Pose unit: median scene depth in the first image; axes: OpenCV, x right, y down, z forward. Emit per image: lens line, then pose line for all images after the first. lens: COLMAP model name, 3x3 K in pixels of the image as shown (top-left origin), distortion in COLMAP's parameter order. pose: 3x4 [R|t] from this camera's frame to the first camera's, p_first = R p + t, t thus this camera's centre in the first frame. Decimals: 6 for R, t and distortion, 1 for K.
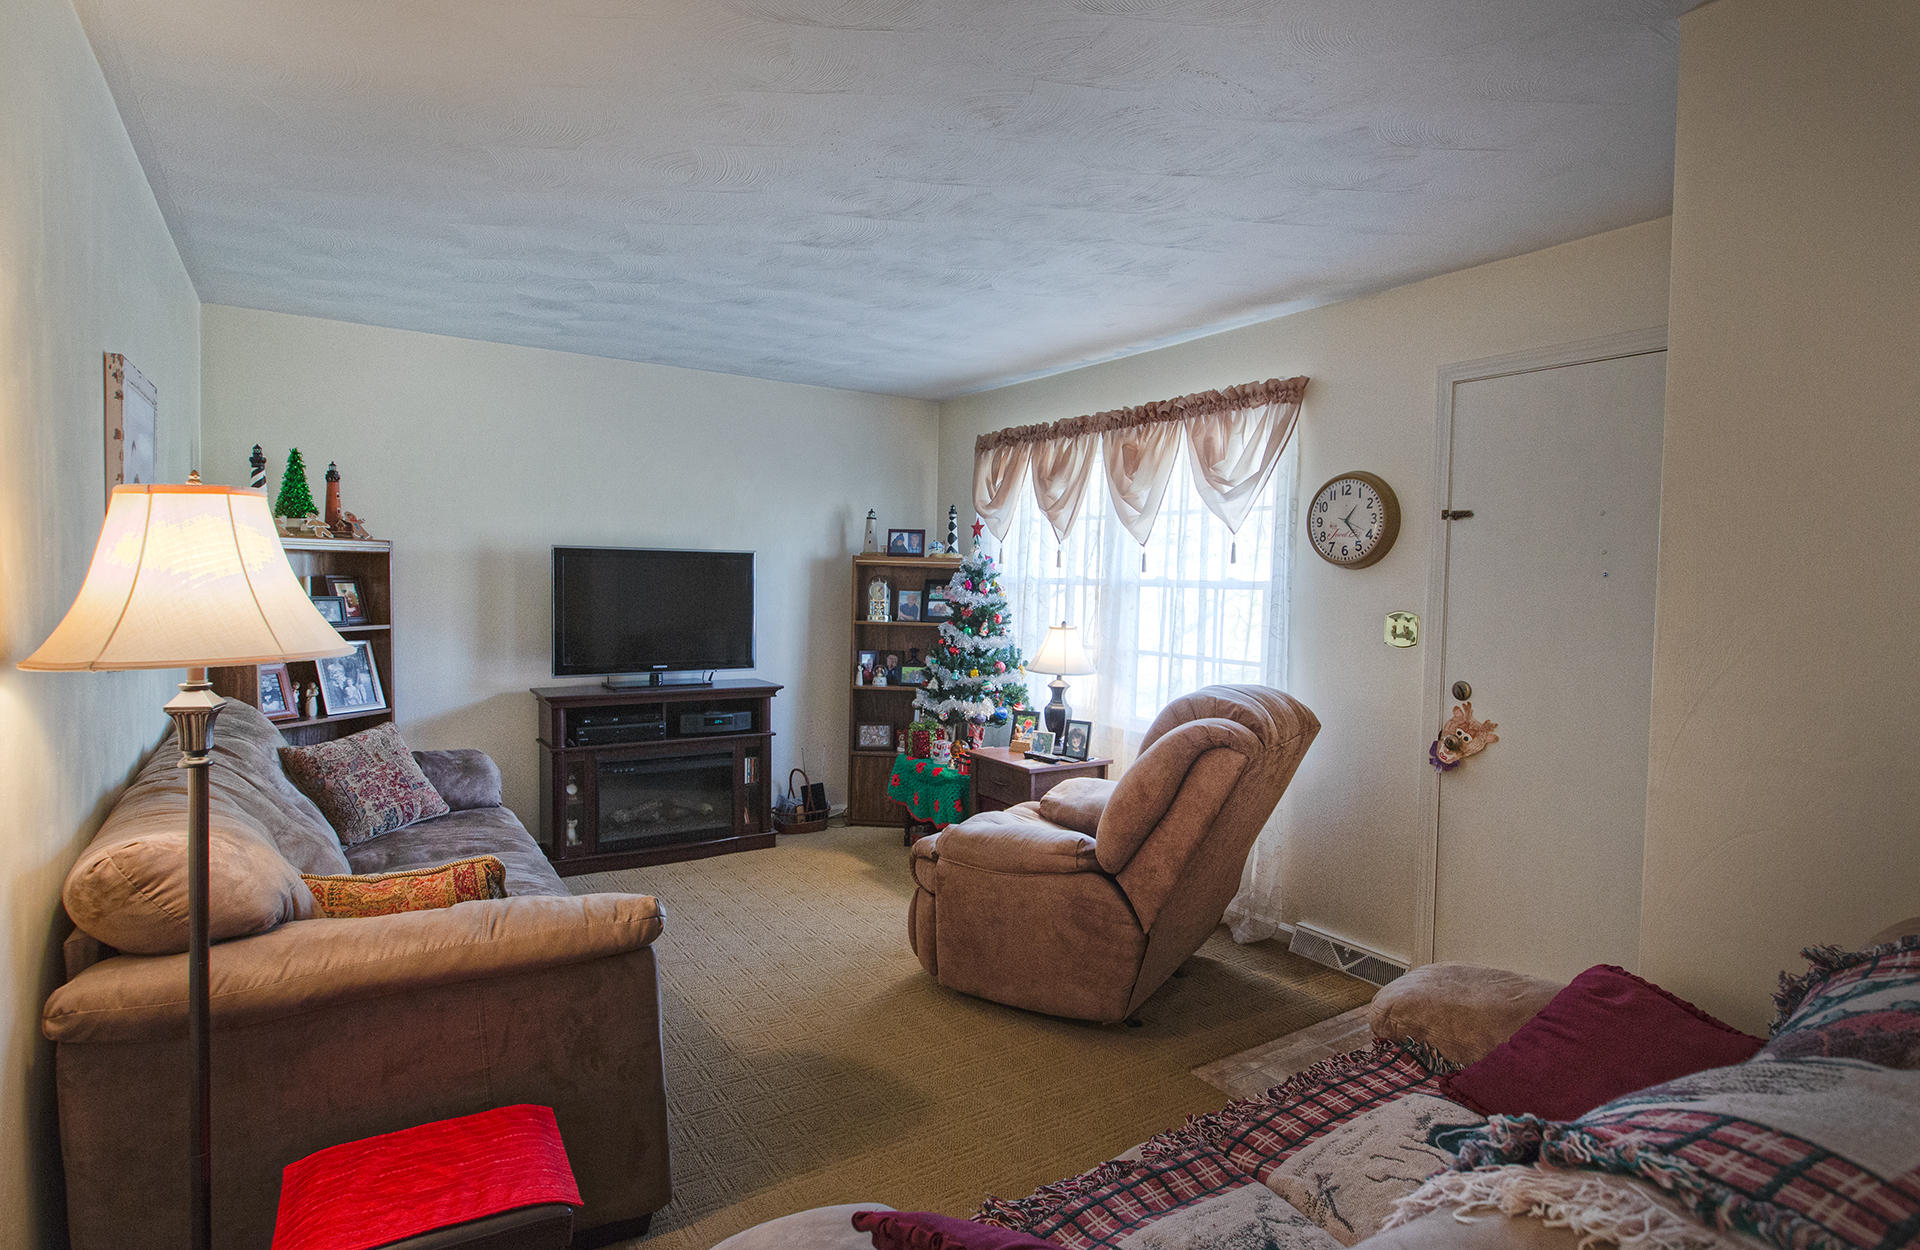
lens RADIAL K [[1002.4, 0, 960.2], [0, 1002.4, 625.0], [0, 0, 1]] dist [0.000865, 0.001343]
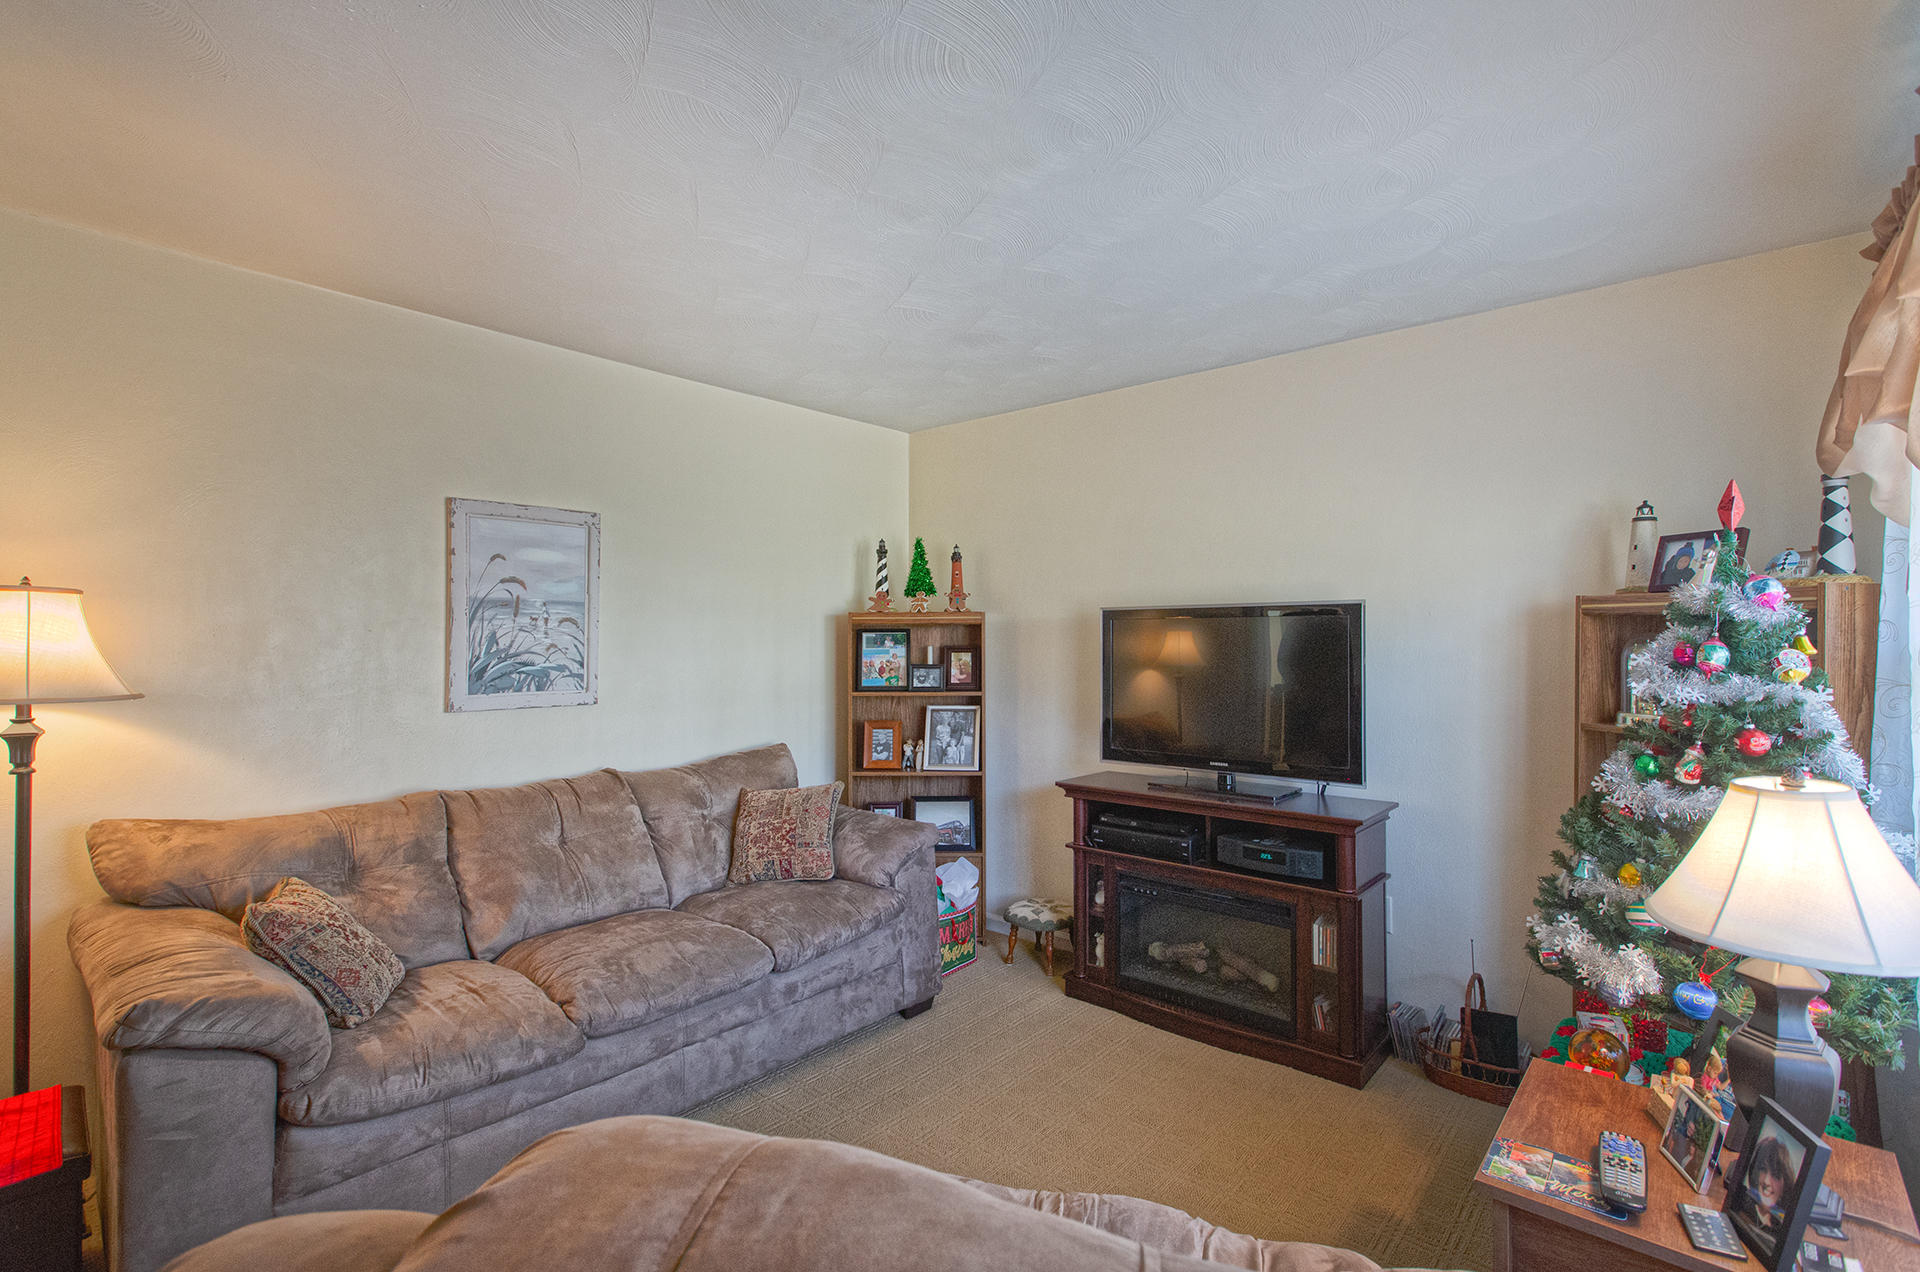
lens RADIAL K [[886.6, 0, 959.1], [0, 886.6, 636.7], [0, 0, 1]] dist [0.003992, 0.000817]
pose [[0.261146, -0.020992, -0.965071, 0.353805], [-0.038954, 0.998720, -0.032265, -0.029824], [0.964513, 0.046020, 0.259994, 0.800760]]
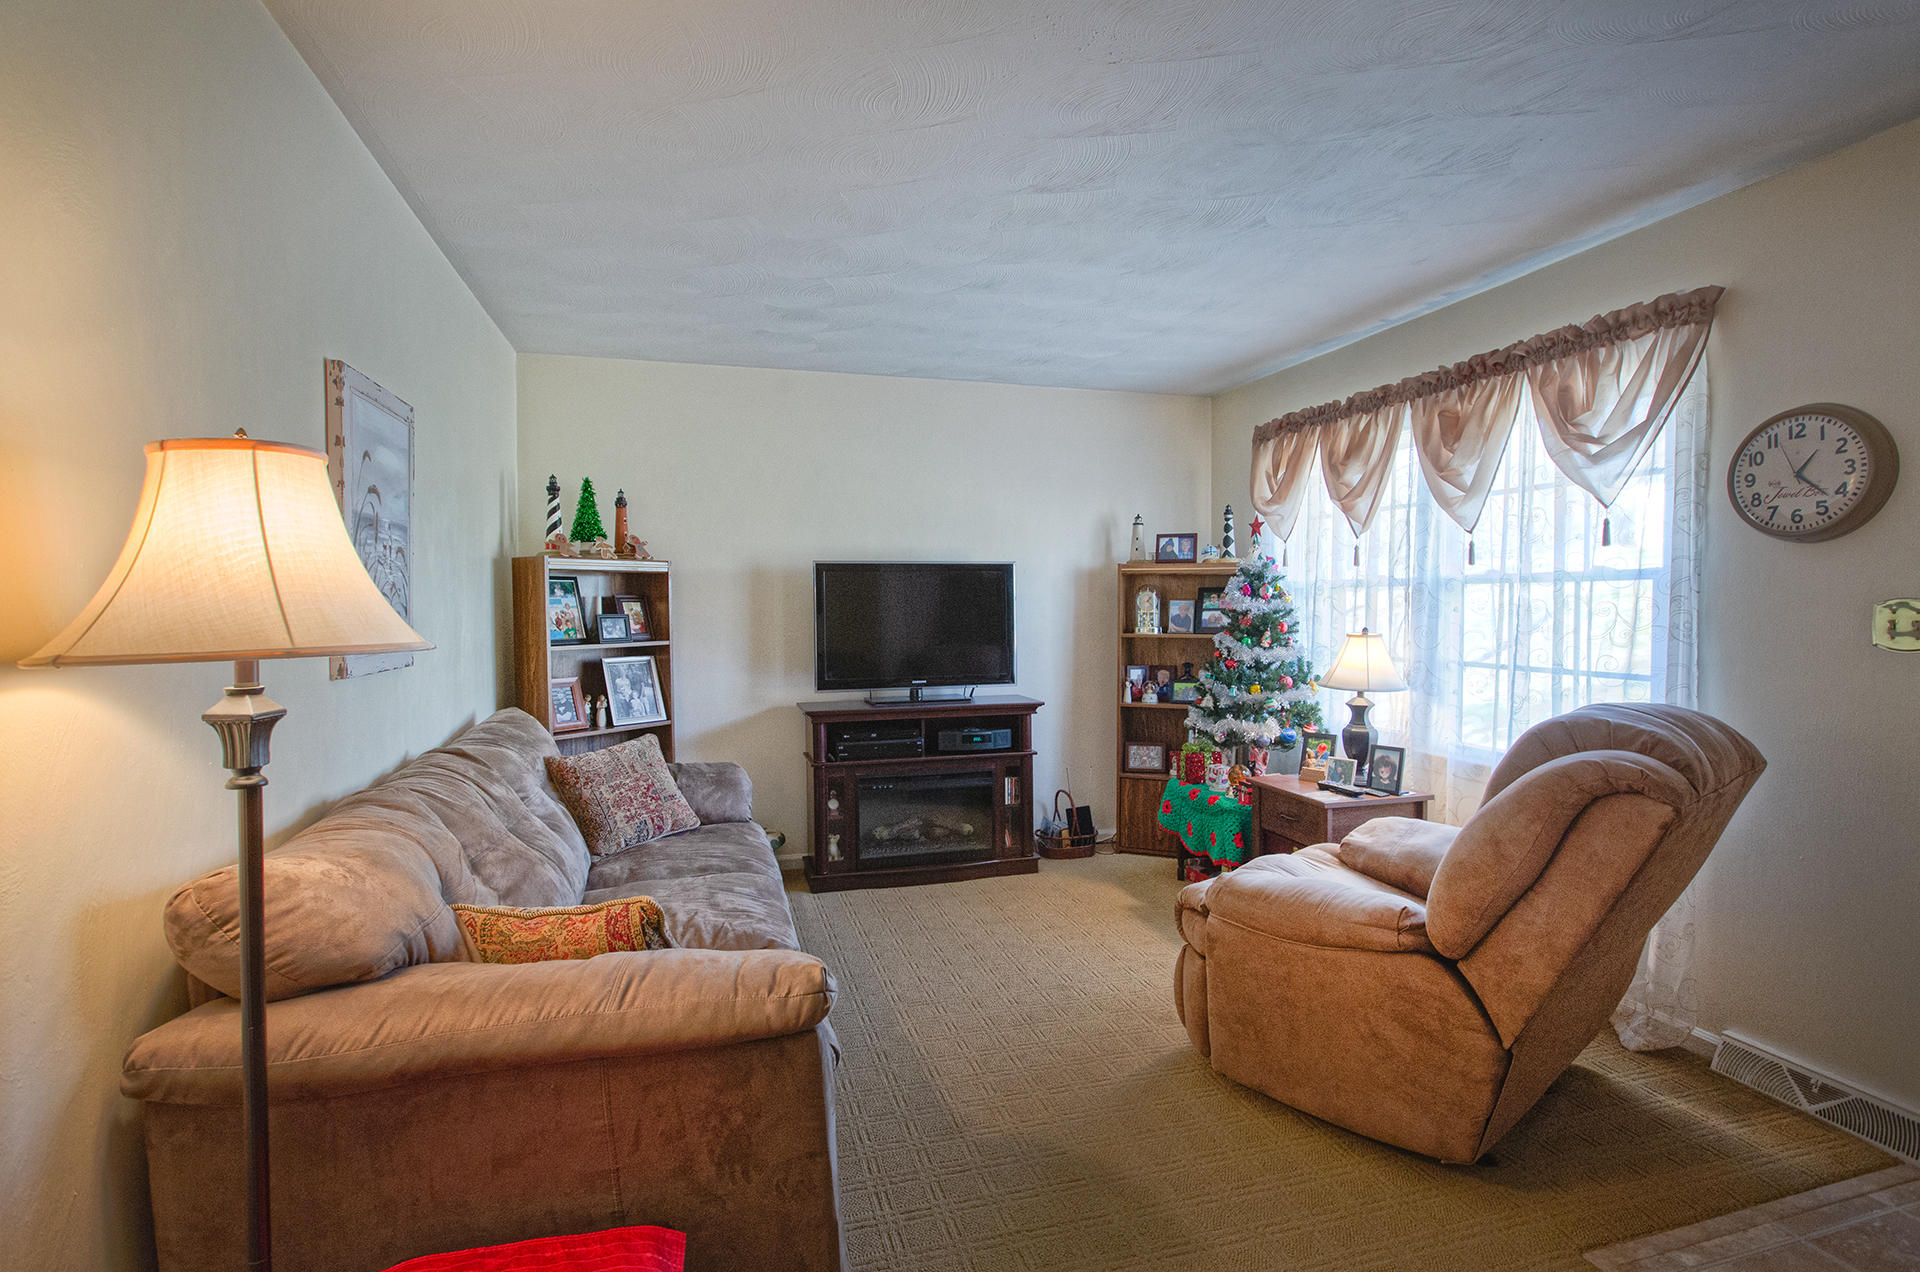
lens RADIAL K [[923.1, 0, 952.3], [0, 923.1, 630.7], [0, 0, 1]] dist [-0.005075, 0.001682]
pose [[0.952801, -0.015900, -0.303179, 0.008671], [0.009895, 0.999723, -0.021335, 0.013827], [0.303434, 0.017328, 0.952695, 0.182831]]
